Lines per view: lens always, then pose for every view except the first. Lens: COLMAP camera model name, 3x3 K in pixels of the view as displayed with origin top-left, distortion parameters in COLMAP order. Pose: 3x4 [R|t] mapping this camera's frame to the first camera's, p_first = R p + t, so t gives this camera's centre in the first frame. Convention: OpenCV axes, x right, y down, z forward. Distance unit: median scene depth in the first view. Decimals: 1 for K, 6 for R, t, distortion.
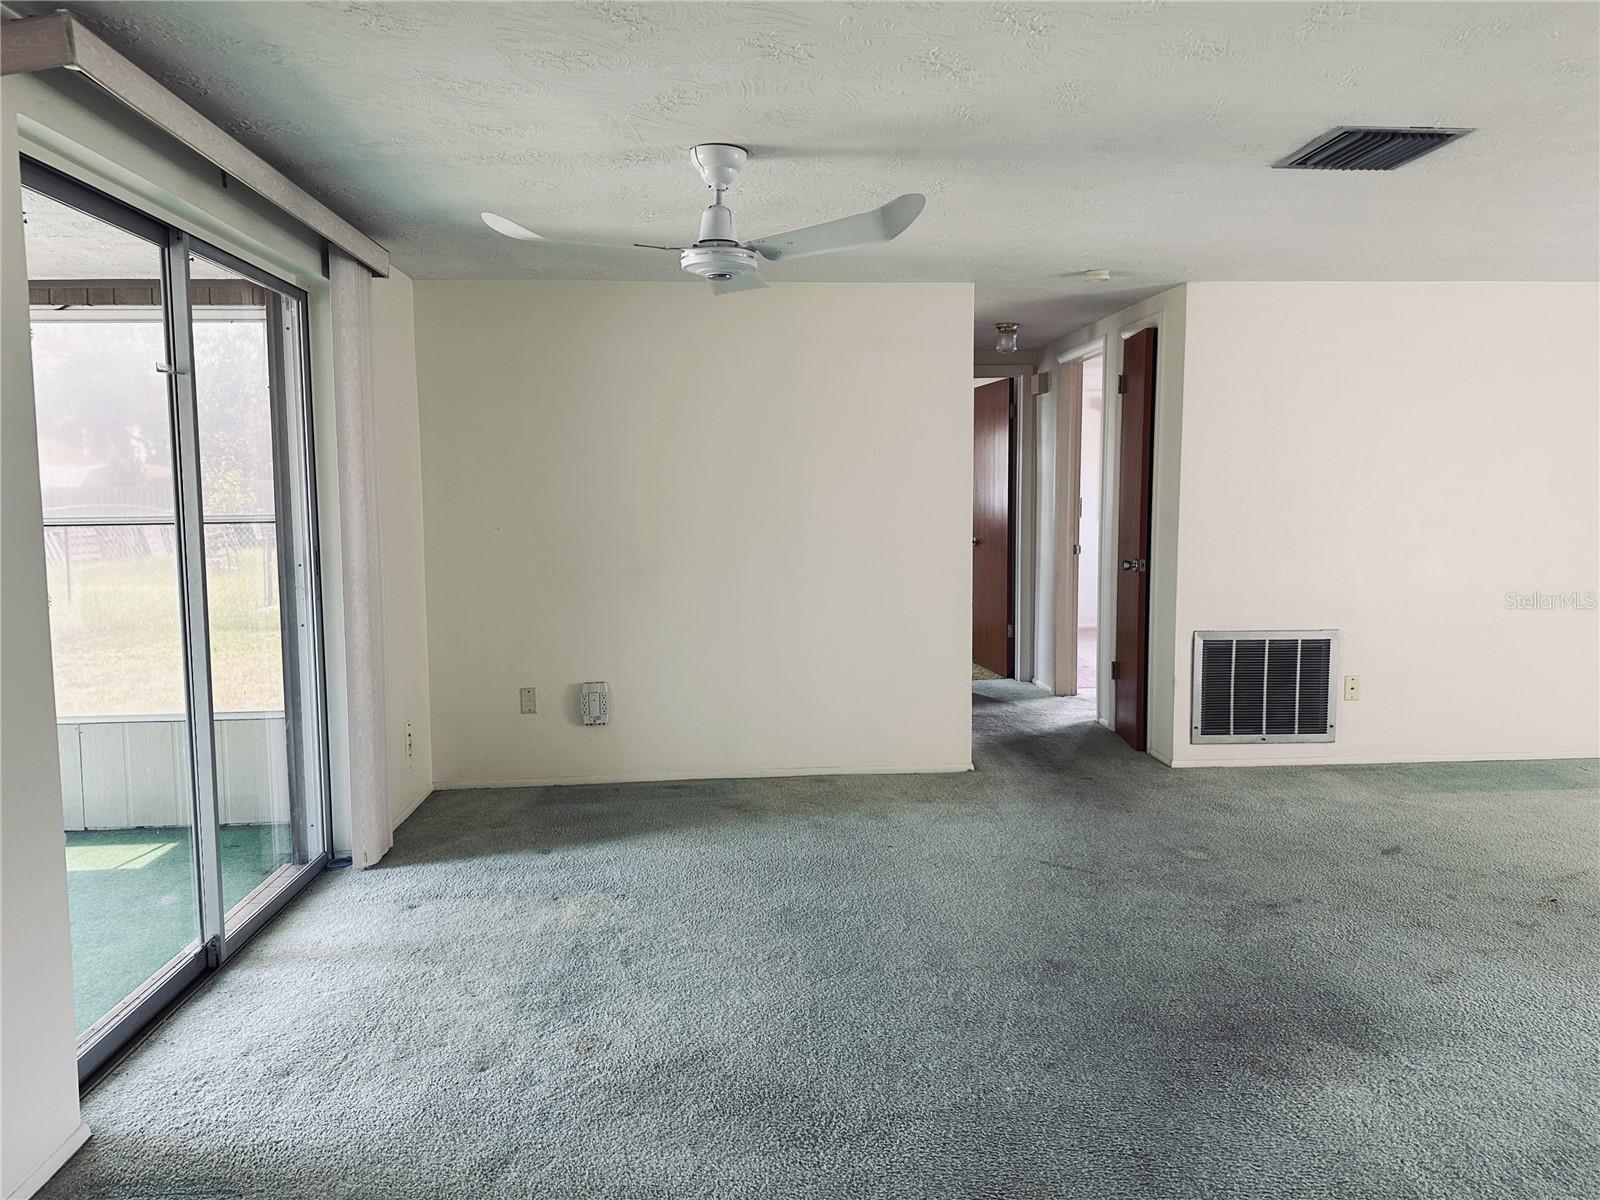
lens RADIAL K [[1151.8, 0, 800.0], [0, 1151.8, 600.0], [0, 0, 1]] dist [-0.007147, -0.006733]
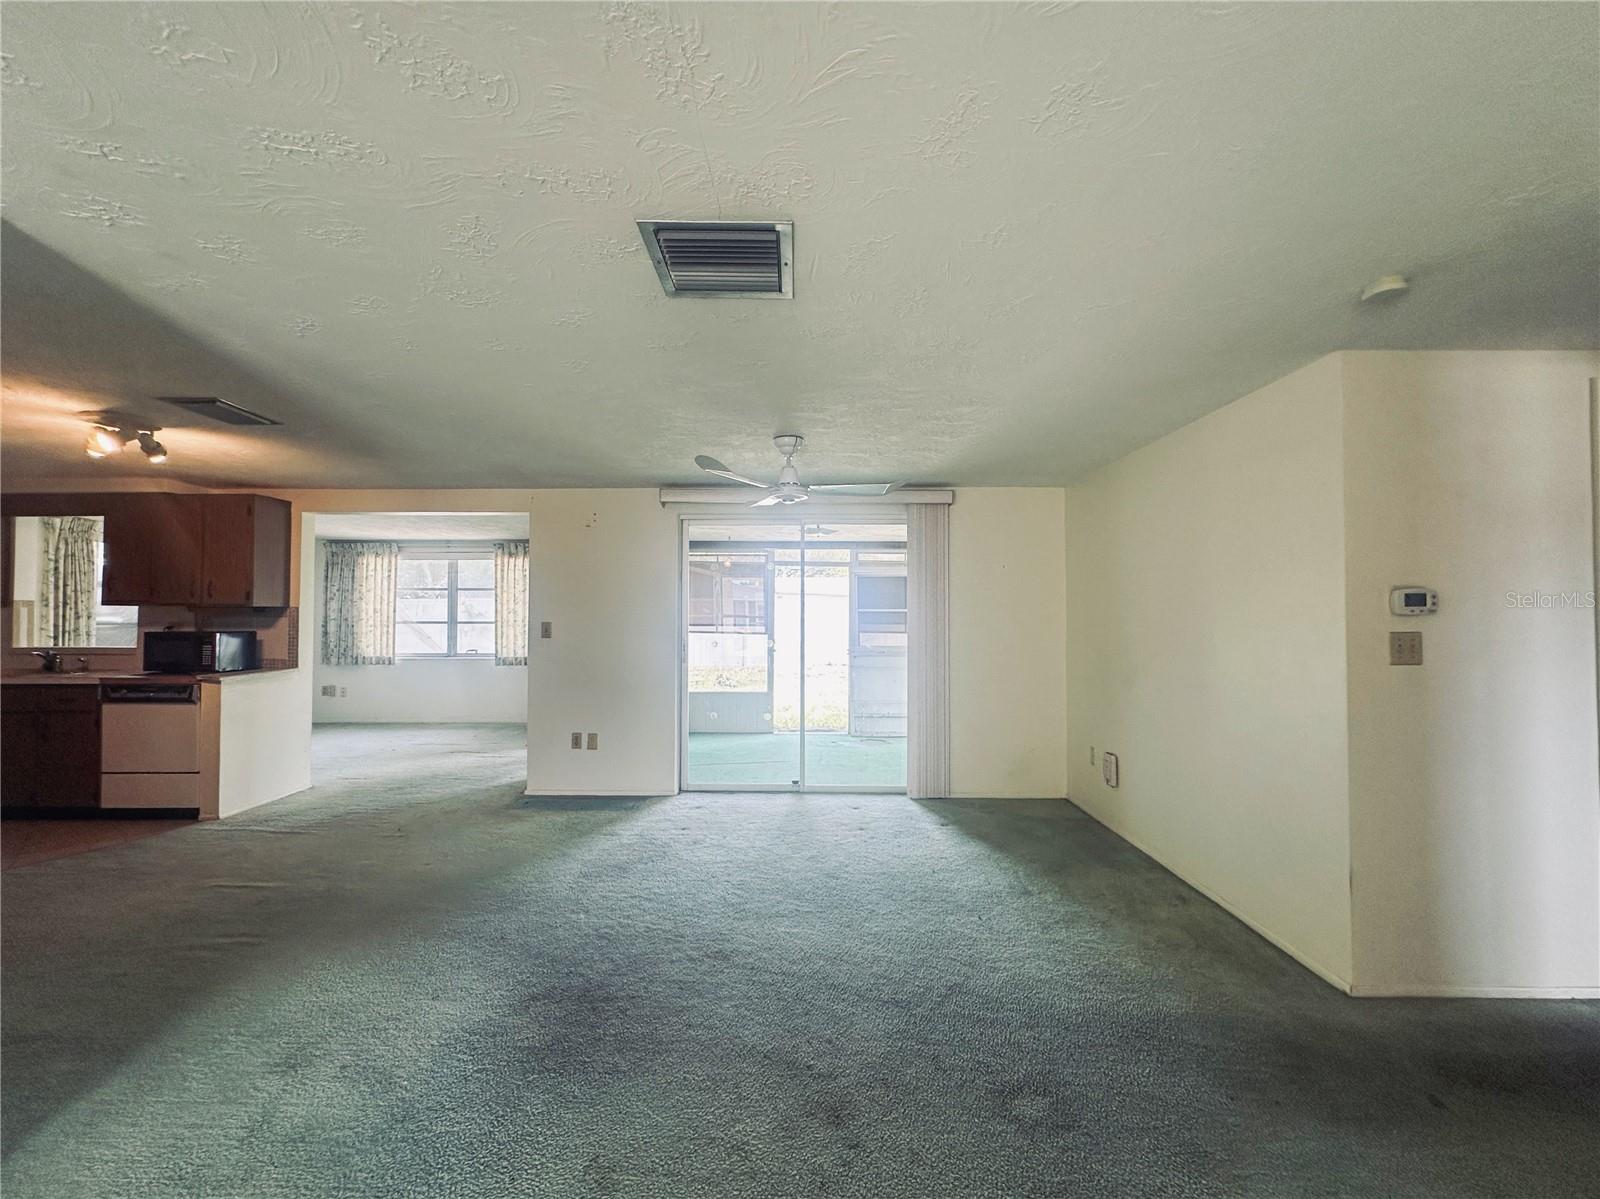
lens RADIAL K [[655.6, 0, 800.0], [0, 655.6, 599.5], [0, 0, 1]] dist [0.001535, 0.000123]
pose [[-0.078034, -0.005702, -0.996934, 0.778091], [-0.091011, 0.995849, 0.001428, -0.097727], [0.992788, 0.090844, -0.078229, 0.842776]]
